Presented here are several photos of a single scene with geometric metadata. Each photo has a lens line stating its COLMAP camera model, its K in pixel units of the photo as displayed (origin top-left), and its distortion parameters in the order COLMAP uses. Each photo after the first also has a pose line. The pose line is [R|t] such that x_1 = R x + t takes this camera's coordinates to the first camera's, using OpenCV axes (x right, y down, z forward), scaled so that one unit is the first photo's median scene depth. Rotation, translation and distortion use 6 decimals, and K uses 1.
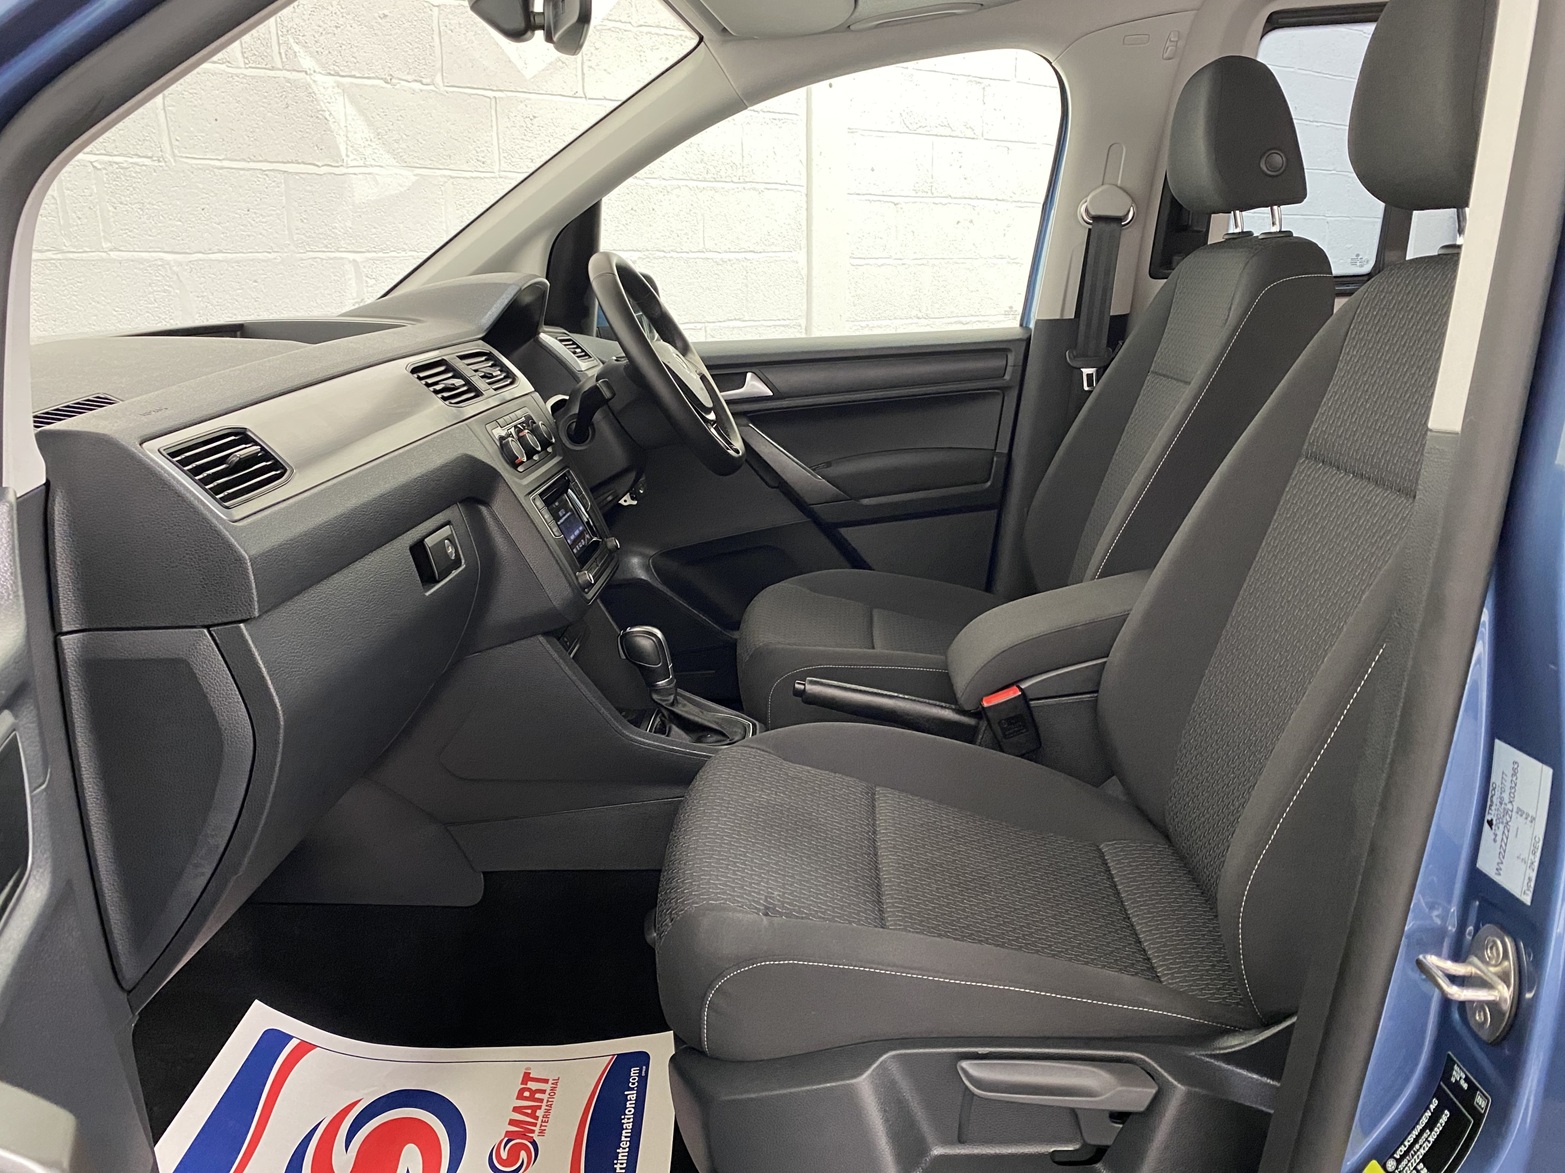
lens RADIAL K [[1219.9, 0, 759.6], [0, 1219.9, 596.5], [0, 0, 1]] dist [0.010650, -0.004648]
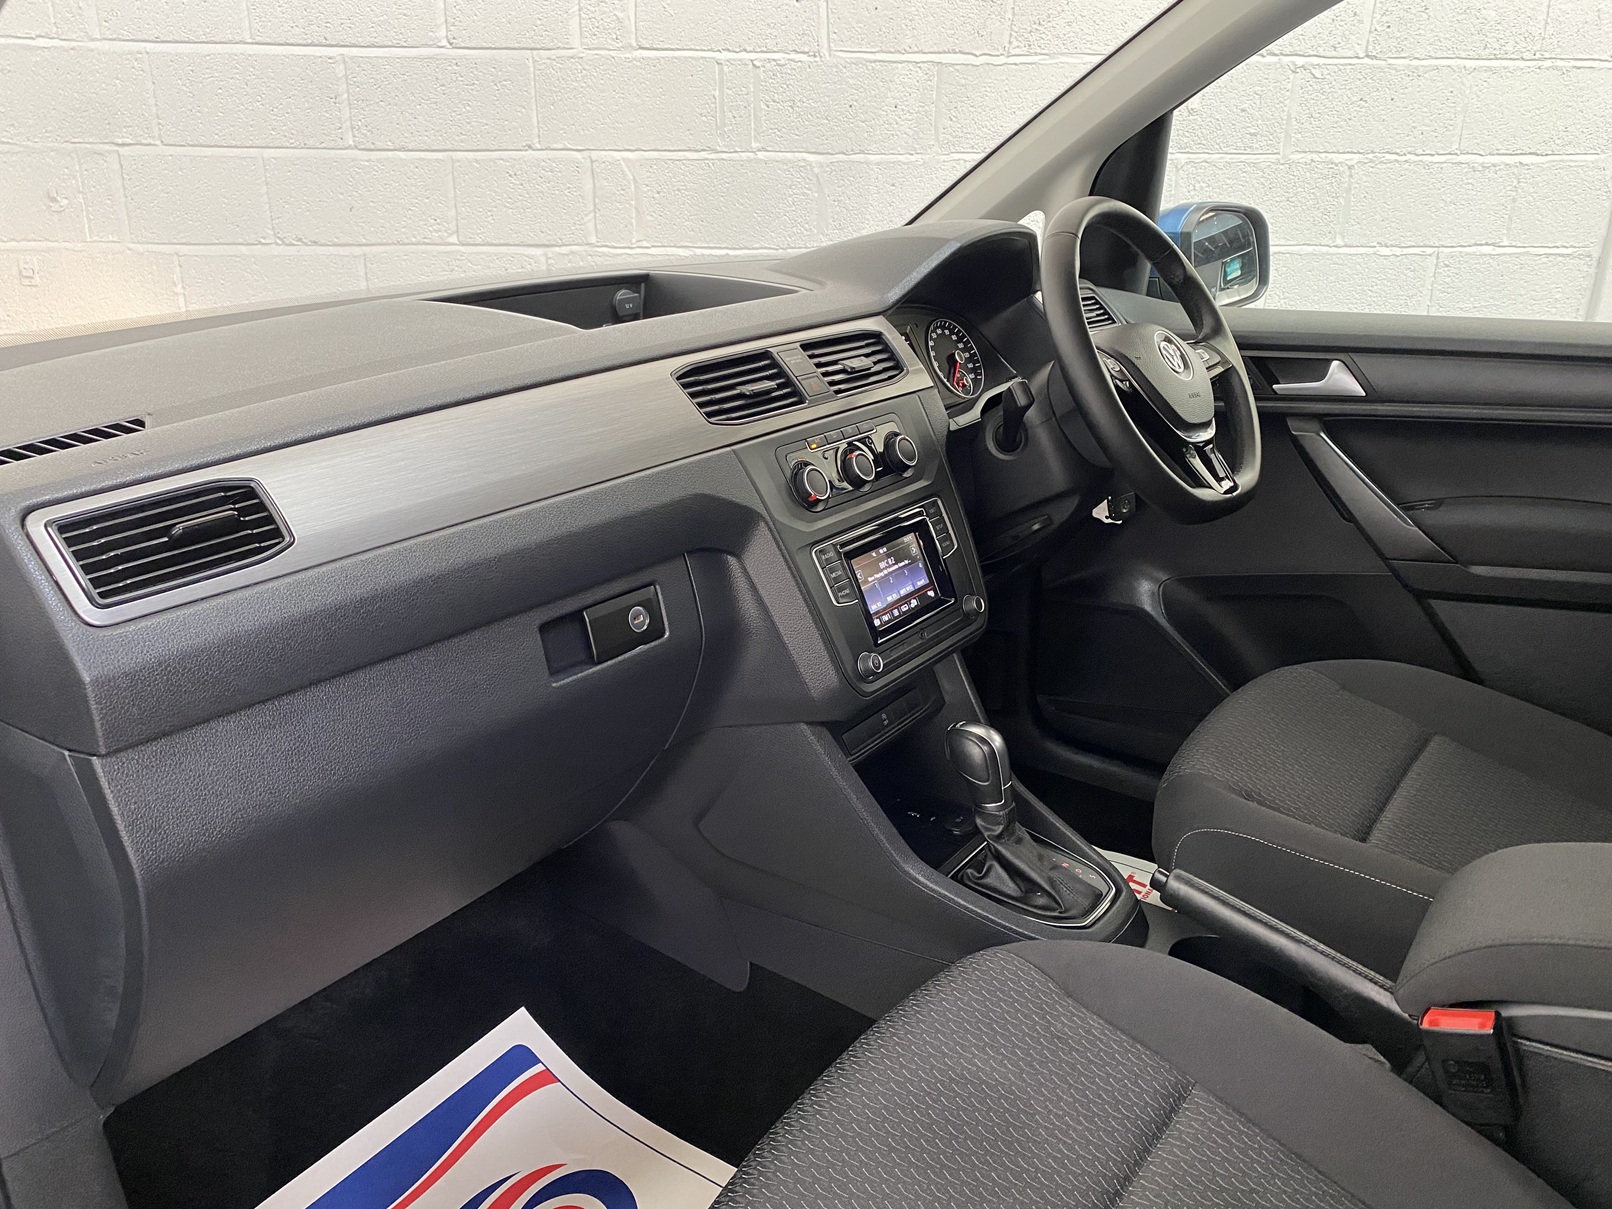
lens RADIAL K [[1218.5, 0, 806.0], [0, 1218.5, 604.5], [0, 0, 1]] dist [0.032730, -0.042712]
pose [[0.832434, 0.209617, -0.512946, 0.193948], [-0.156937, 0.976972, 0.144557, -0.147907], [0.531436, -0.039834, 0.846162, 0.332169]]
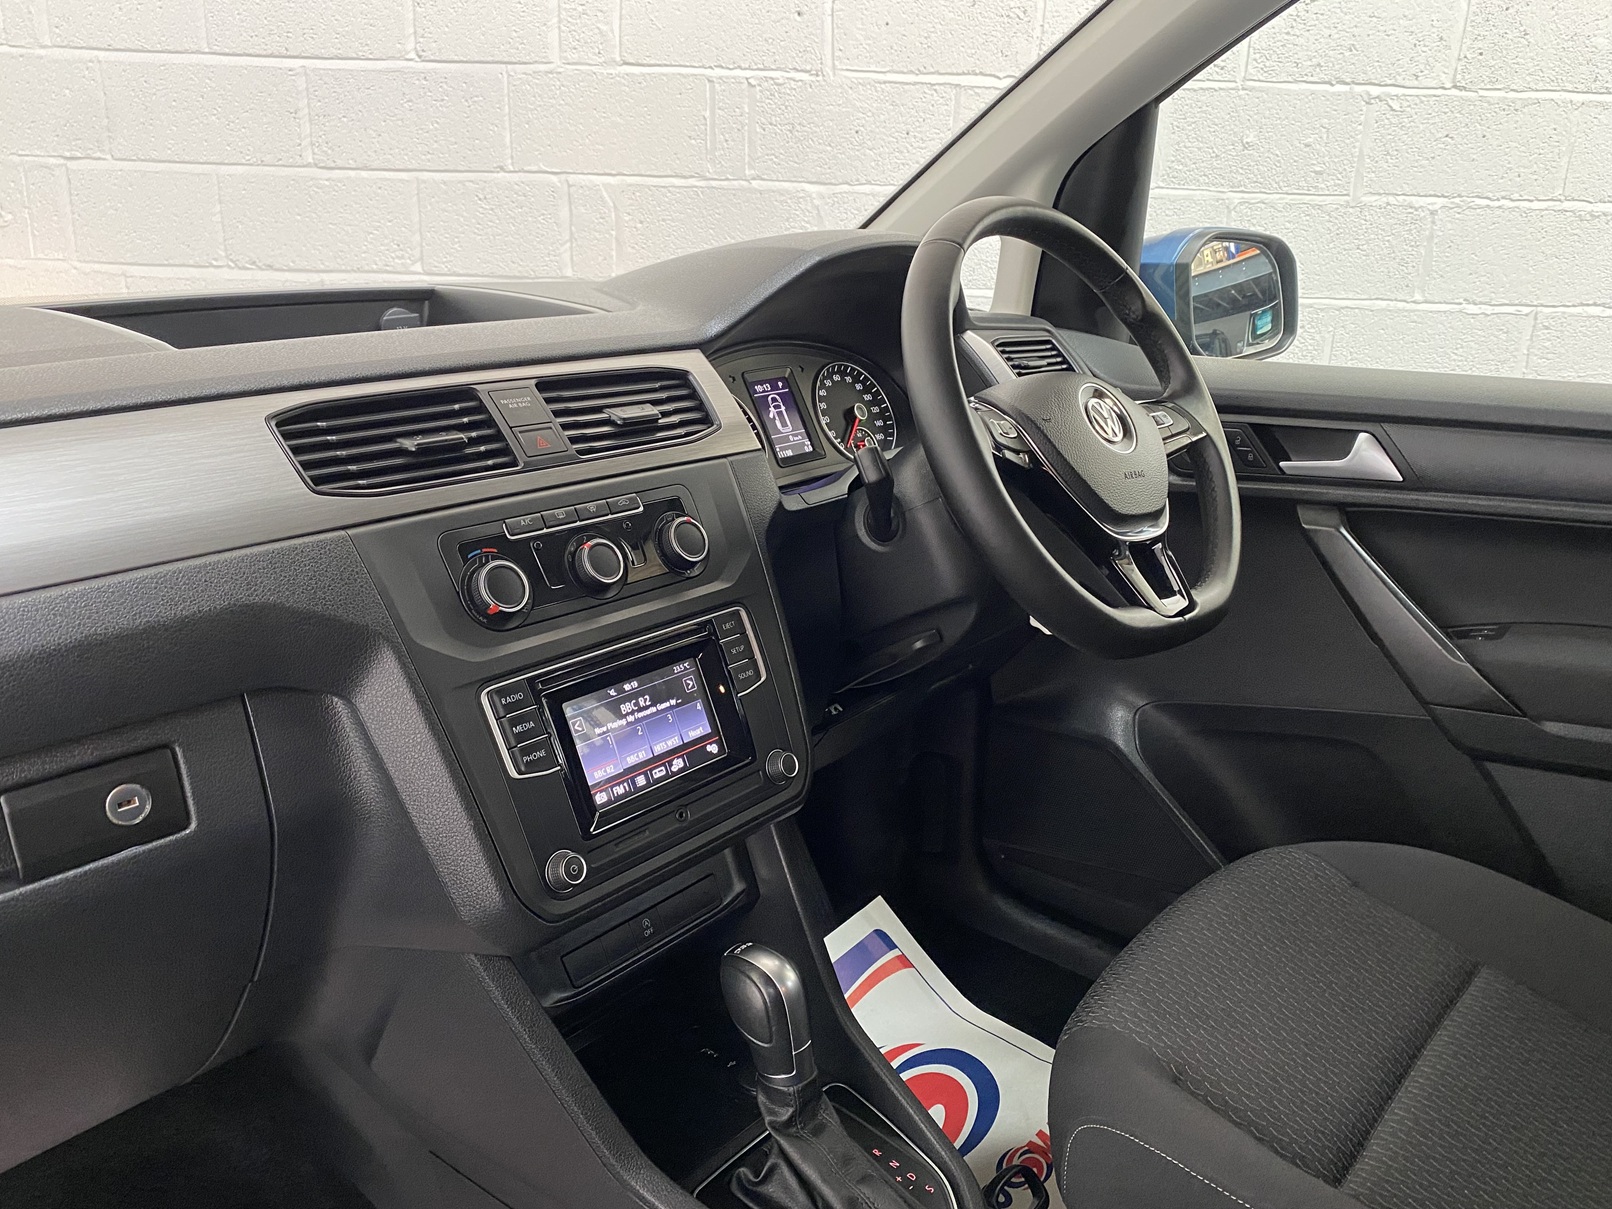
lens RADIAL K [[1218.9, 0, 816.3], [0, 1218.9, 596.5], [0, 0, 1]] dist [0.053149, -0.064862]
pose [[0.789590, 0.219327, -0.573100, 0.187157], [-0.192502, 0.975331, 0.108042, -0.187544], [0.582659, 0.025015, 0.812332, 0.633617]]
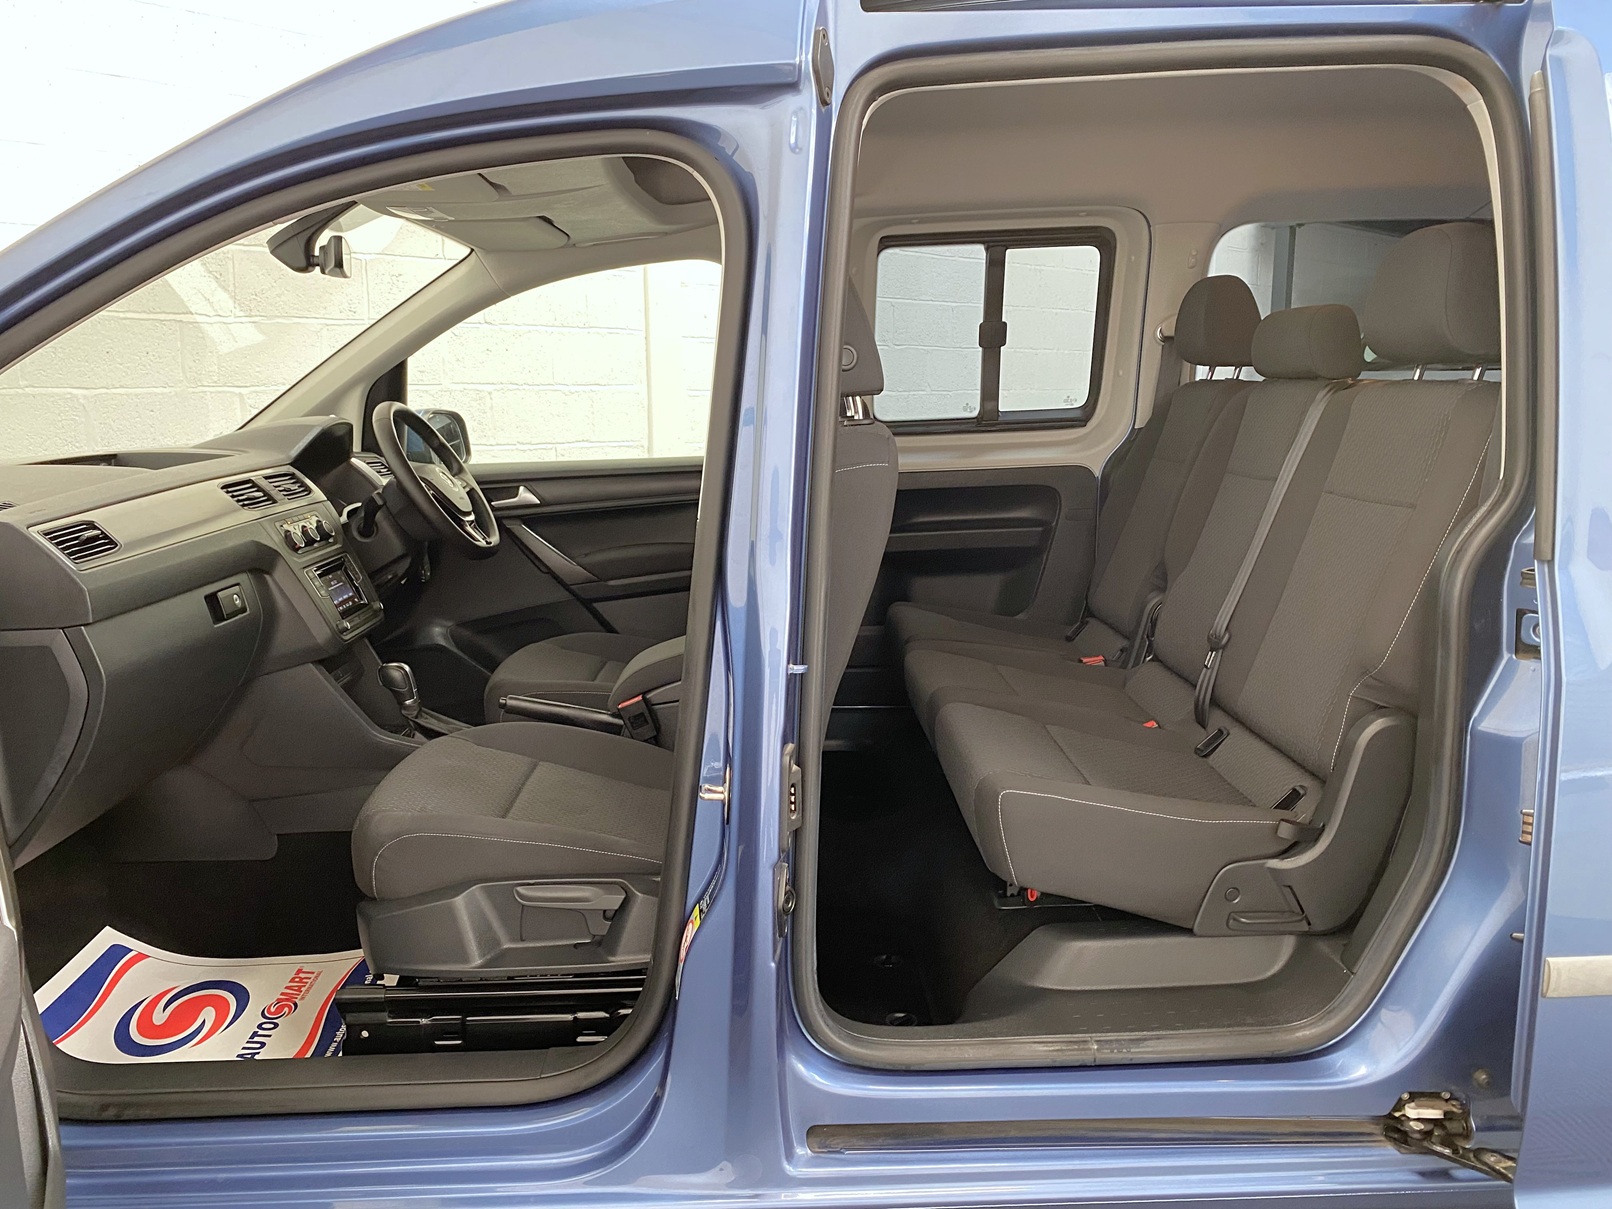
lens RADIAL K [[1242.0, 0, 807.2], [0, 1242.0, 606.7], [0, 0, 1]] dist [-0.001508, -0.005569]
pose [[0.997062, -0.008107, 0.076164, 0.292221], [0.014382, 0.996511, -0.082208, 0.091714], [-0.075232, 0.083062, 0.993701, -0.523631]]
